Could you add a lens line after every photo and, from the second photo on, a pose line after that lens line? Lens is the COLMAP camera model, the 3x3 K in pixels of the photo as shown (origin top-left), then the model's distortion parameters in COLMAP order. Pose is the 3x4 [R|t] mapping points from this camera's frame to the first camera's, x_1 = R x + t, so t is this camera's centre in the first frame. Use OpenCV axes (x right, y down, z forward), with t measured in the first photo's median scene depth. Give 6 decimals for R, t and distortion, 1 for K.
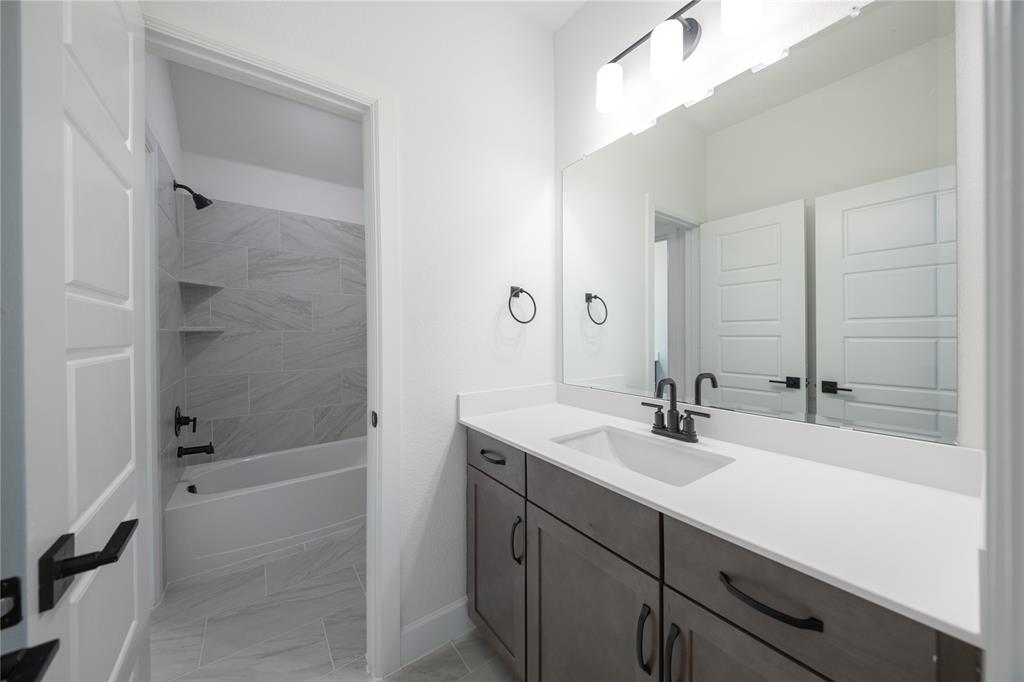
lens RADIAL K [[347.7, 0, 510.2], [0, 347.7, 336.0], [0, 0, 1]] dist [-0.002254, -0.000230]
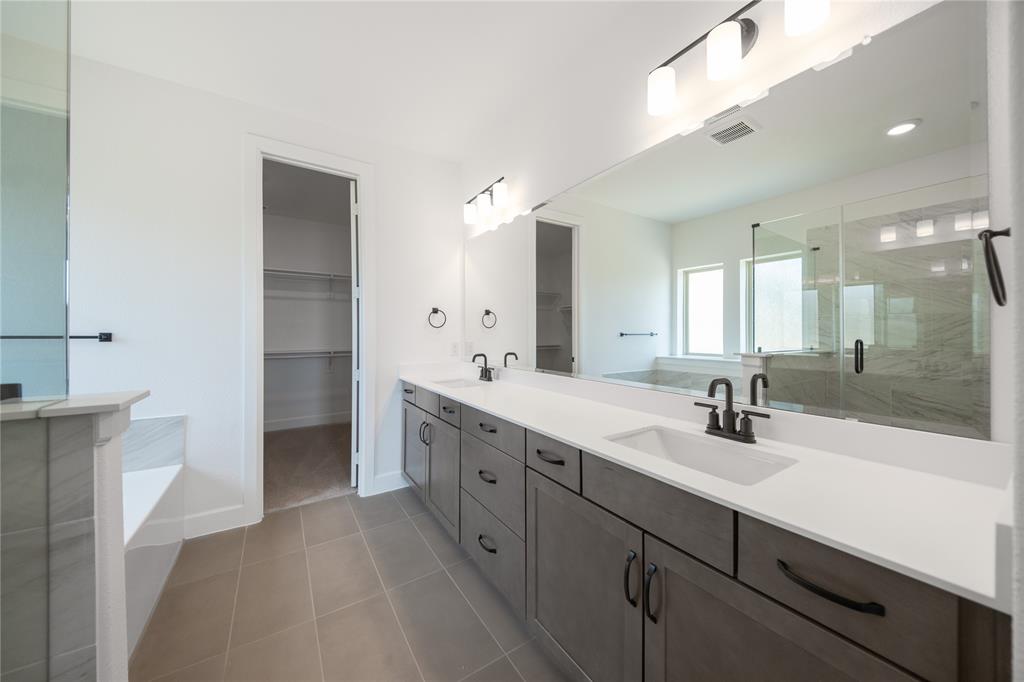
lens RADIAL K [[347.7, 0, 520.0], [0, 347.7, 335.0], [0, 0, 1]] dist [-0.002254, -0.000230]
pose [[0.999624, 0.011828, -0.024755, -0.104379], [-0.012054, 0.999887, -0.008995, 0.013715], [0.024646, 0.009290, 0.999653, -0.008374]]
